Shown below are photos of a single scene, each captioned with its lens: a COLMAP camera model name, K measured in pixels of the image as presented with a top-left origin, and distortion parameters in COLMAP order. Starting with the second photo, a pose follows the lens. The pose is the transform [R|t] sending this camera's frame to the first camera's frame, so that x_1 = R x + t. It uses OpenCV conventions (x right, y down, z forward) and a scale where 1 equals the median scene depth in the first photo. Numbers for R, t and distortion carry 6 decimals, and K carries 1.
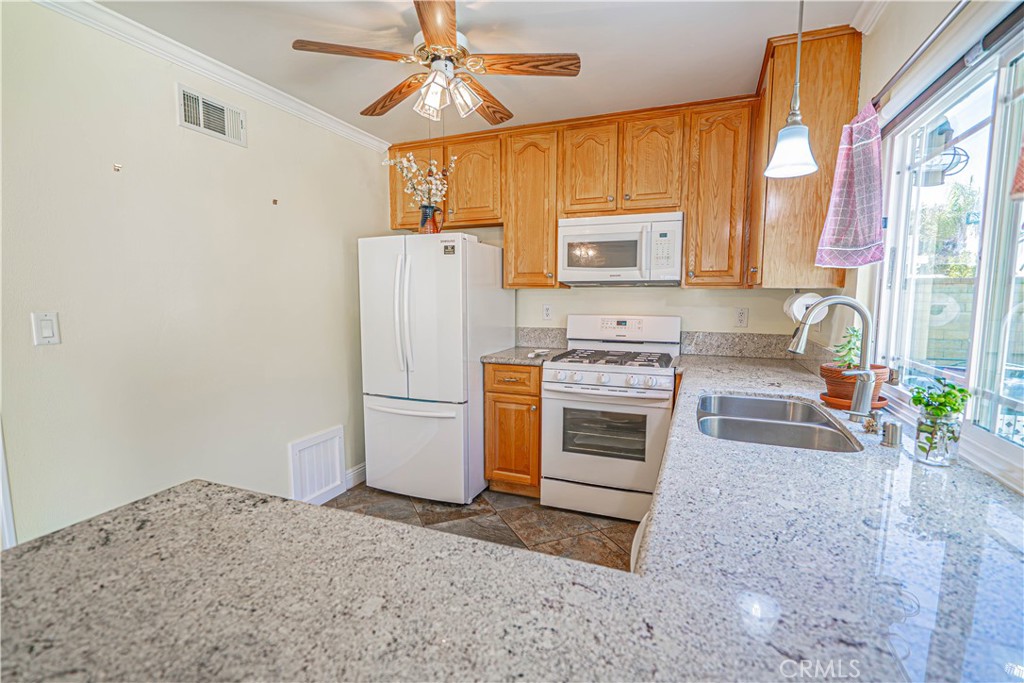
lens RADIAL K [[471.3, 0, 509.9], [0, 471.3, 346.0], [0, 0, 1]] dist [-0.003775, 0.001817]
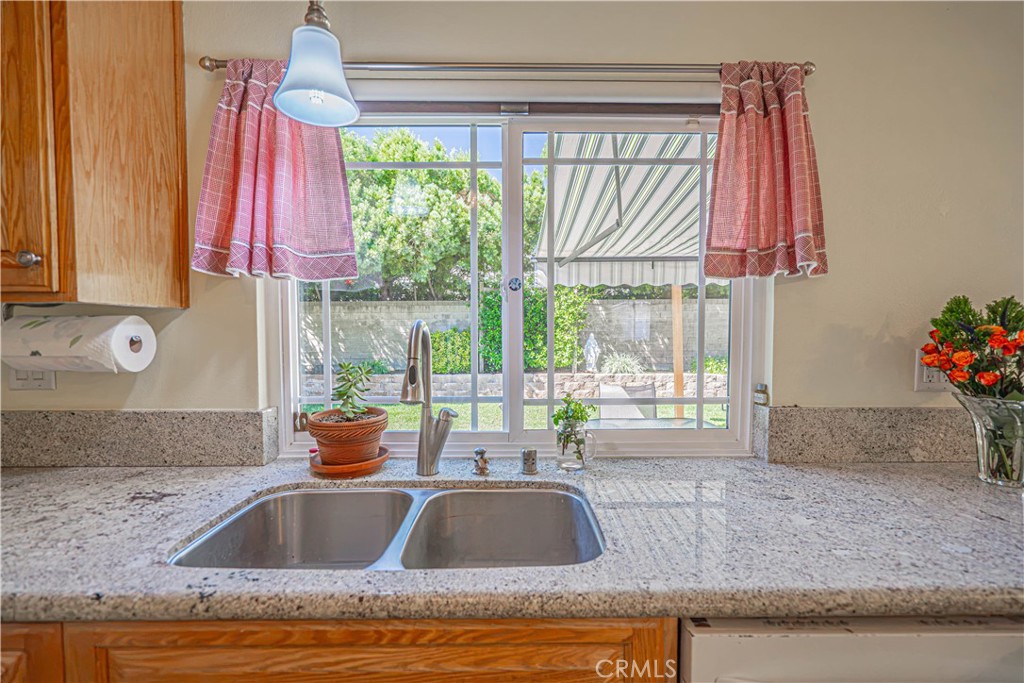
lens RADIAL K [[471.3, 0, 523.2], [0, 471.3, 348.1], [0, 0, 1]] dist [-0.003775, 0.001817]
pose [[-0.374315, -0.036221, 0.926594, -0.030469], [0.105253, 0.991120, 0.081263, -0.053939], [-0.921309, 0.127945, -0.367178, 0.588308]]
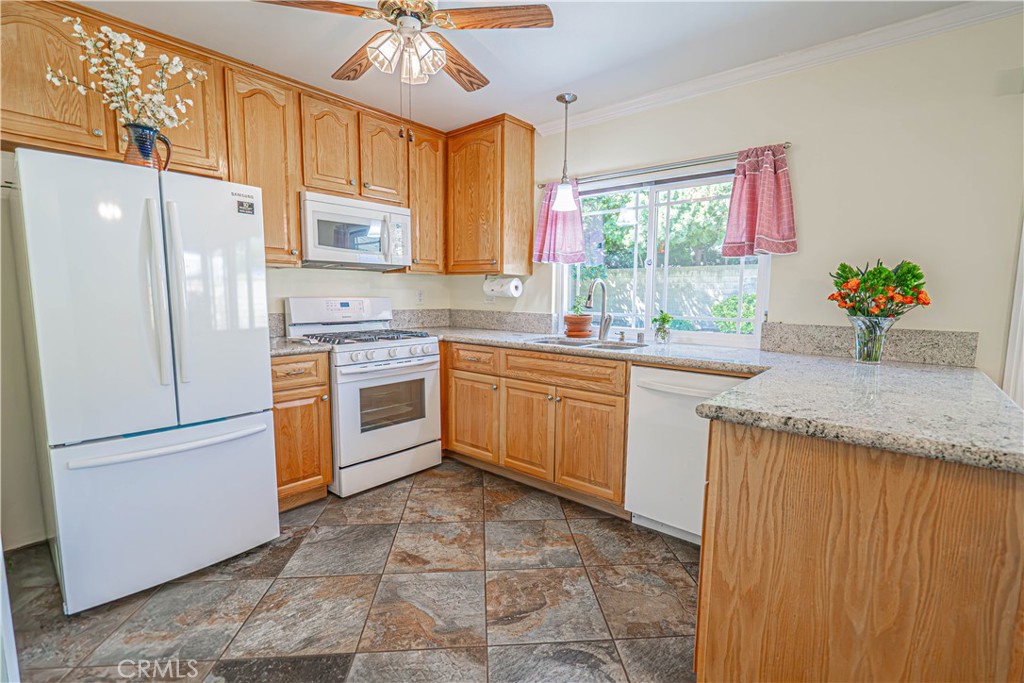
lens RADIAL K [[471.3, 0, 519.5], [0, 471.3, 343.0], [0, 0, 1]] dist [-0.003775, 0.001817]
pose [[0.311636, -0.097617, 0.945174, -0.700553], [0.096259, 0.992835, 0.070801, -0.002226], [-0.945313, 0.068917, 0.318800, 0.358693]]
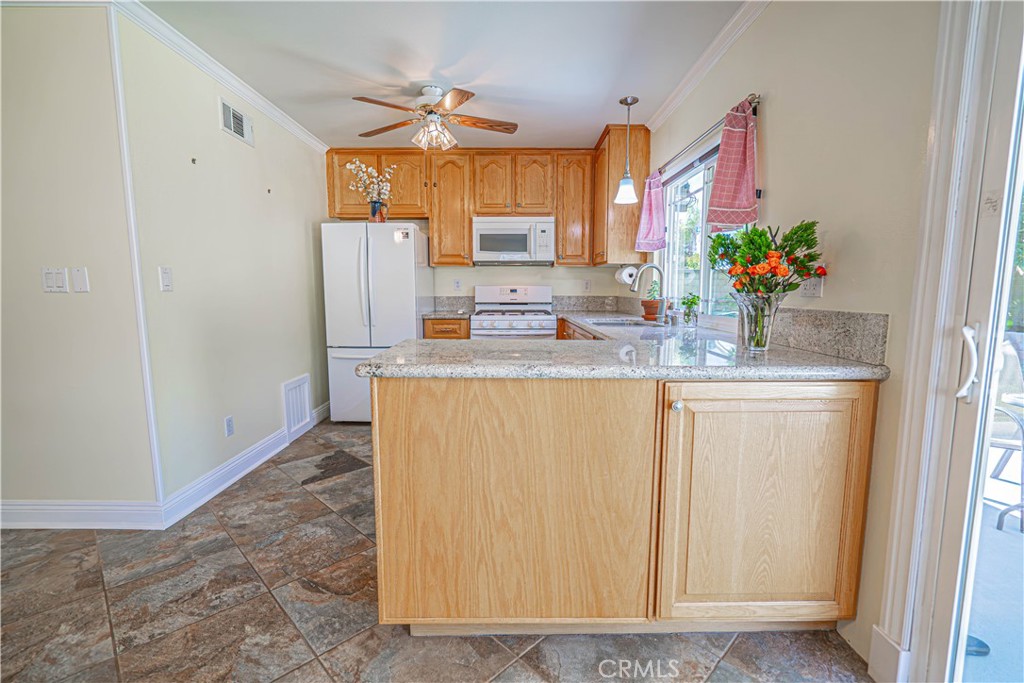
lens RADIAL K [[471.3, 0, 503.2], [0, 471.3, 340.6], [0, 0, 1]] dist [-0.003775, 0.001817]
pose [[0.930805, -0.039711, 0.363352, -0.364816], [0.040509, 0.999164, 0.005425, 0.106449], [-0.363264, 0.009669, 0.931636, -0.378882]]
